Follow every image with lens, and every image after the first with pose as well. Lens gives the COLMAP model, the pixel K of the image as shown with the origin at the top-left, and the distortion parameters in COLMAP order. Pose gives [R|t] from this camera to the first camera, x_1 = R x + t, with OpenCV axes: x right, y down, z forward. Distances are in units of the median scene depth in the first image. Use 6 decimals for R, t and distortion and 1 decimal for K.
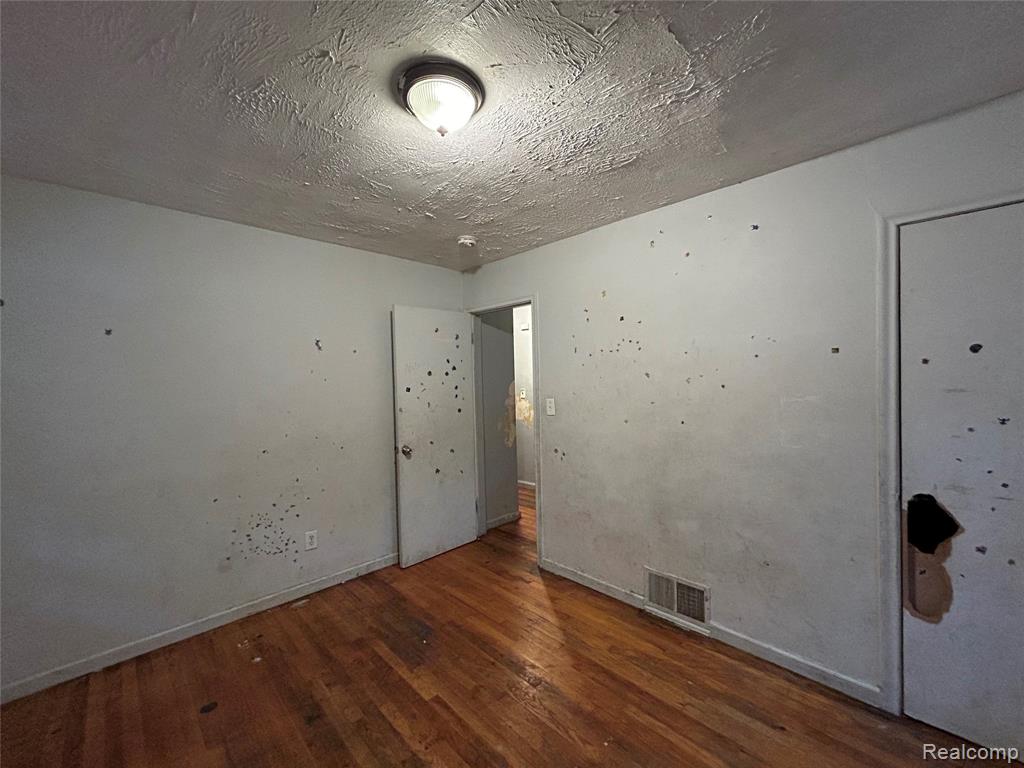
lens RADIAL K [[417.2, 0, 512.0], [0, 417.2, 384.0], [0, 0, 1]] dist [-0.015858, 0.000234]
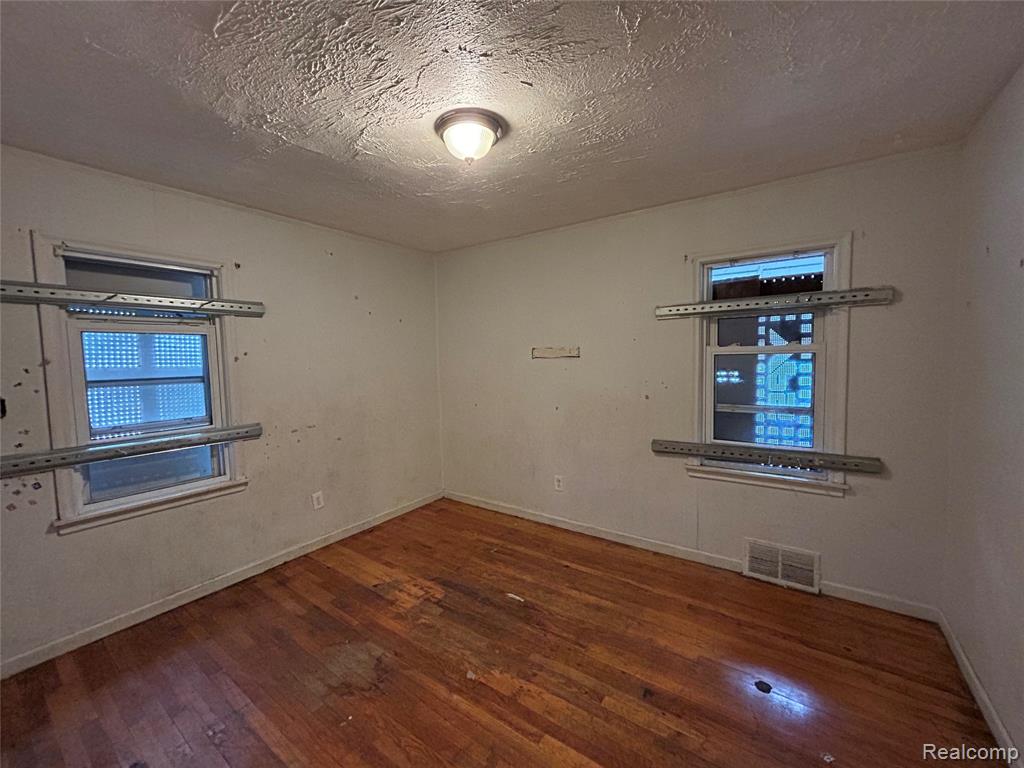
lens RADIAL K [[417.2, 0, 512.0], [0, 417.2, 384.0], [0, 0, 1]] dist [-0.015858, 0.000234]
pose [[-0.984243, 0.057129, -0.167337, -0.038838], [0.043021, 0.995300, 0.086759, -0.029514], [0.171507, 0.078193, -0.982075, 1.893852]]
